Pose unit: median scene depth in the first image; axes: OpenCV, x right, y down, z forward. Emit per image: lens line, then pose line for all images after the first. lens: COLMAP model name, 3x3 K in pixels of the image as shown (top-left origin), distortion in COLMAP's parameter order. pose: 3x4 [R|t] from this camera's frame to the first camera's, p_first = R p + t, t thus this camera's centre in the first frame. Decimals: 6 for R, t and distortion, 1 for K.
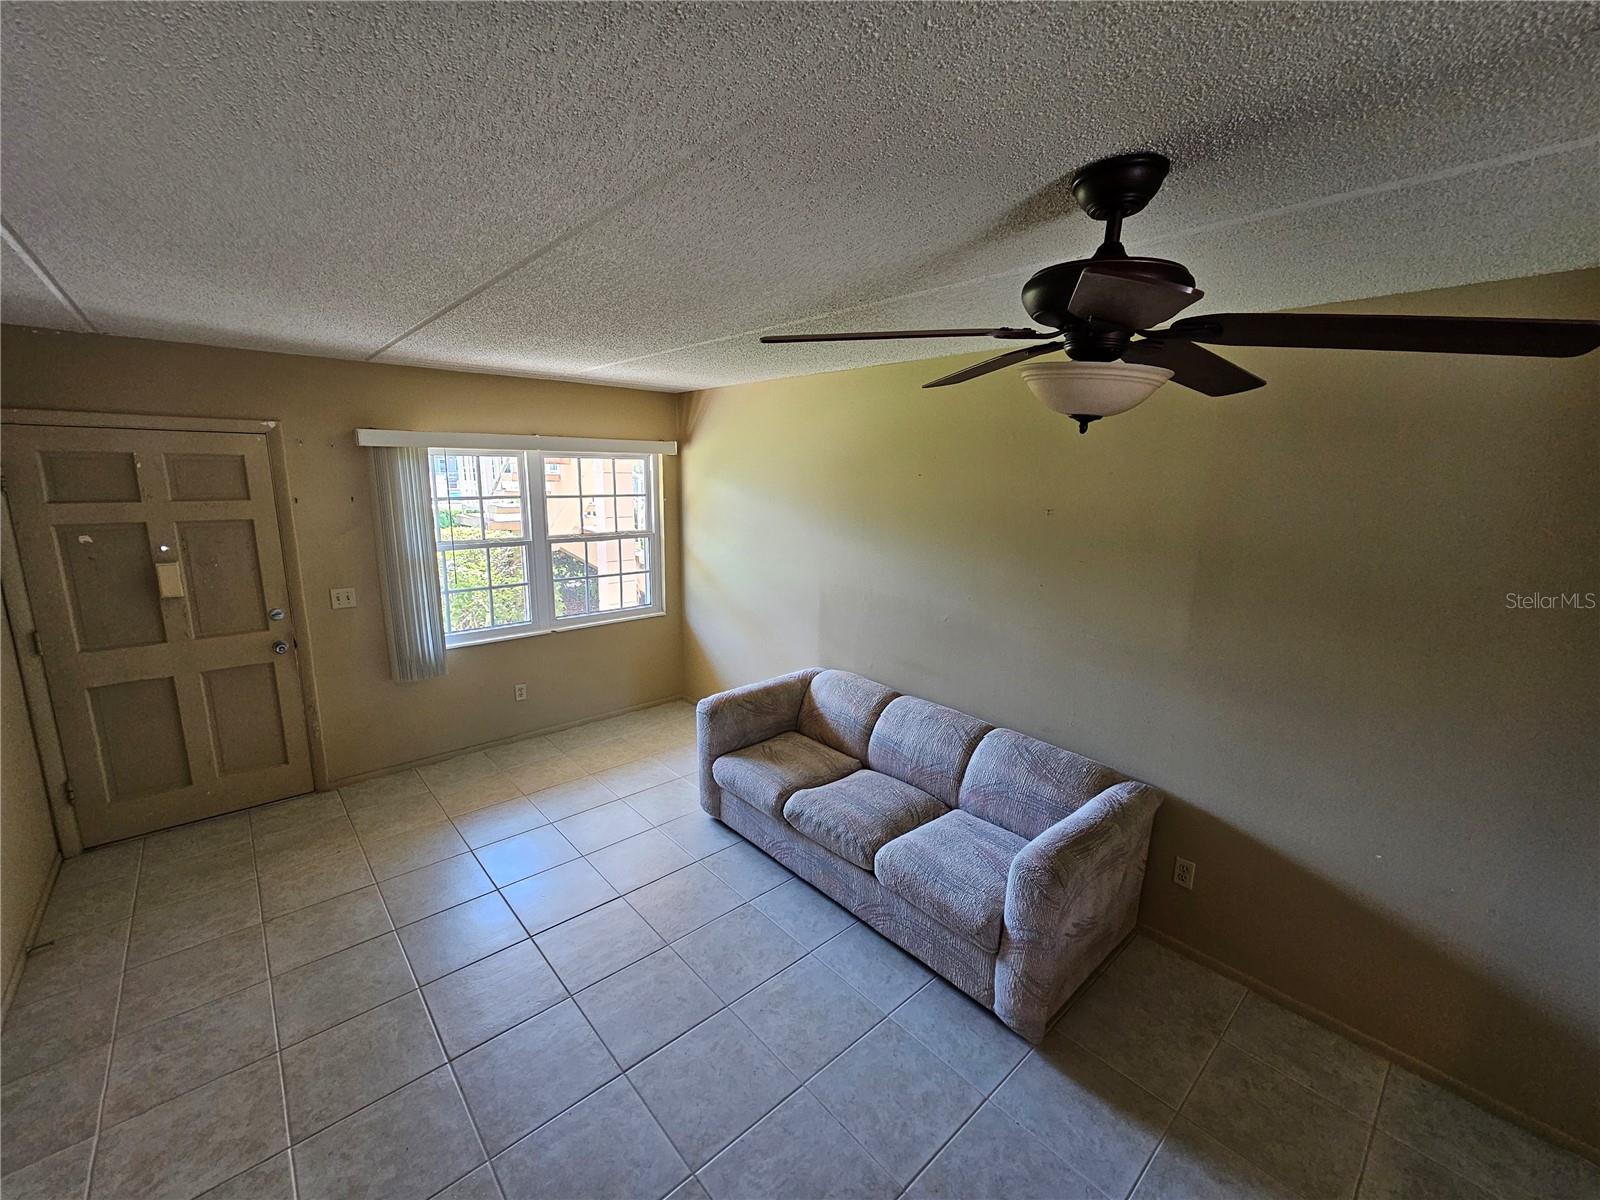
lens RADIAL K [[651.7, 0, 799.2], [0, 651.7, 599.3], [0, 0, 1]] dist [0.000467, 0.000787]
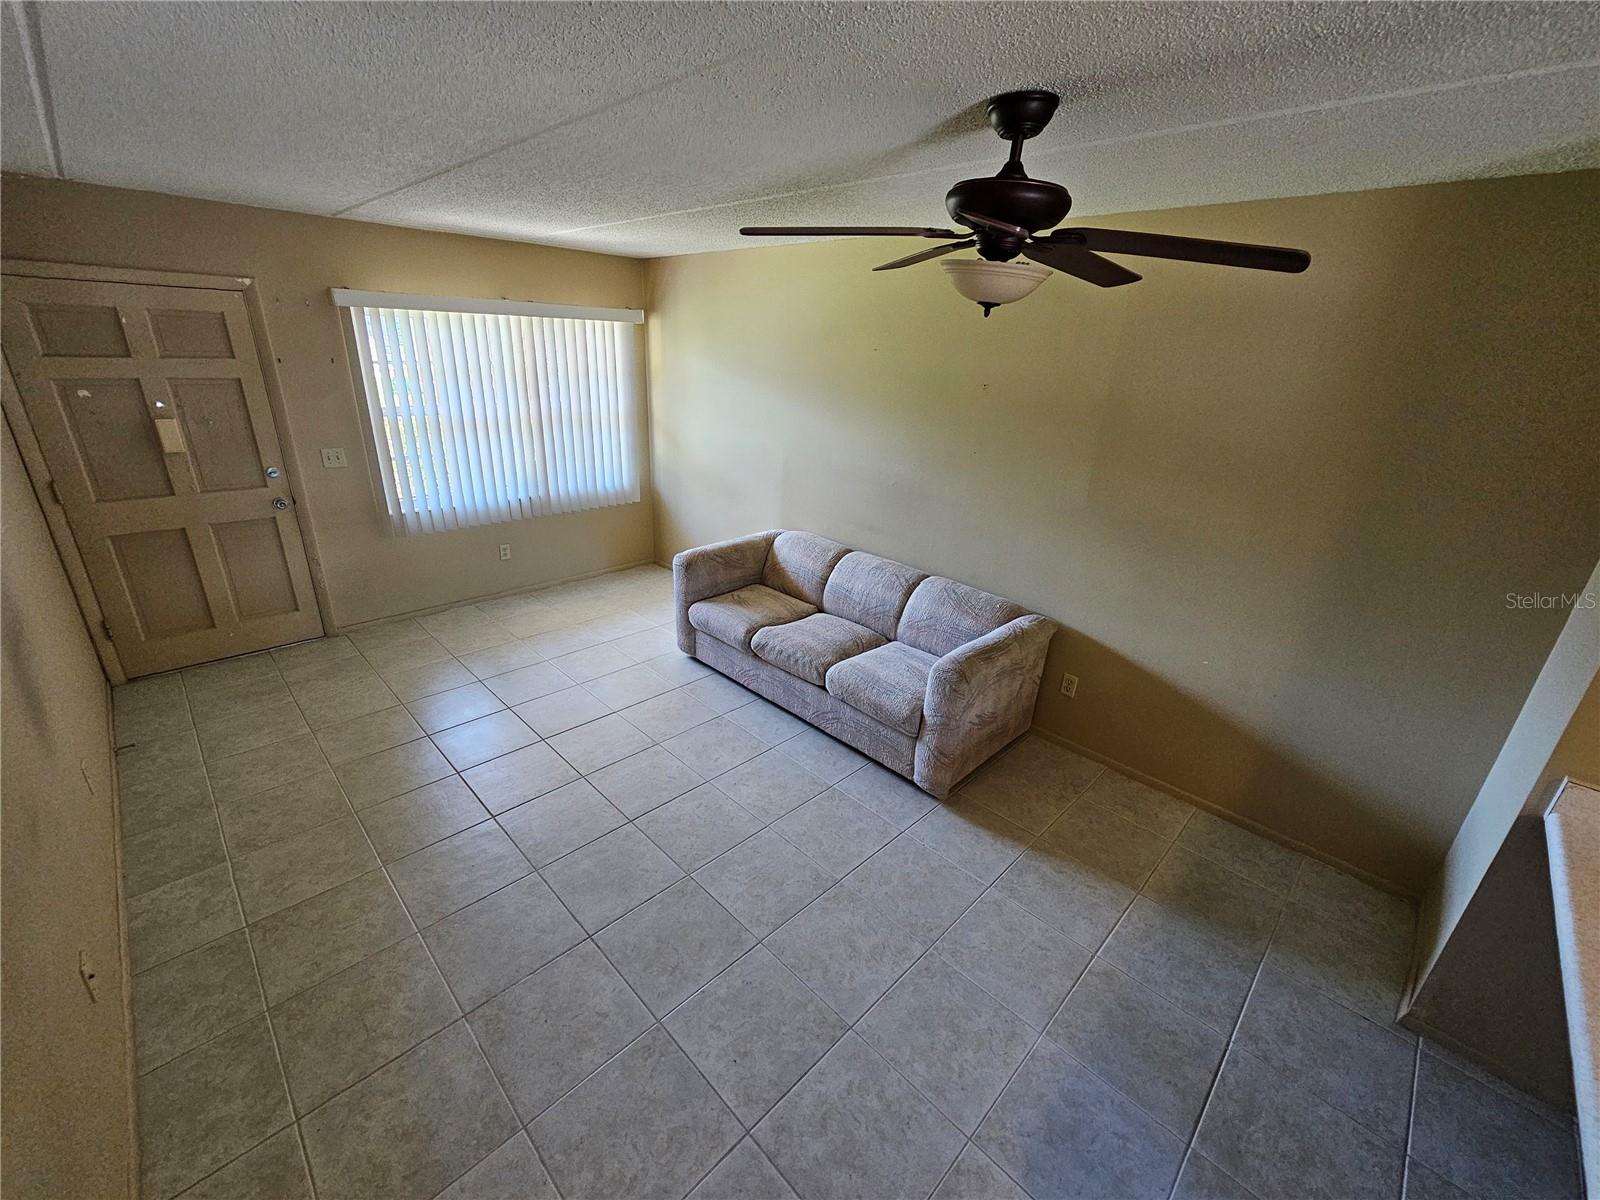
lens RADIAL K [[654.1, 0, 800.0], [0, 654.1, 600.0], [0, 0, 1]] dist [-0.000283, 0.000436]
pose [[0.998121, 0.002632, 0.061212, -0.007892], [-0.013402, 0.984259, 0.176225, 0.033722], [-0.059785, -0.176714, 0.982445, -0.159422]]
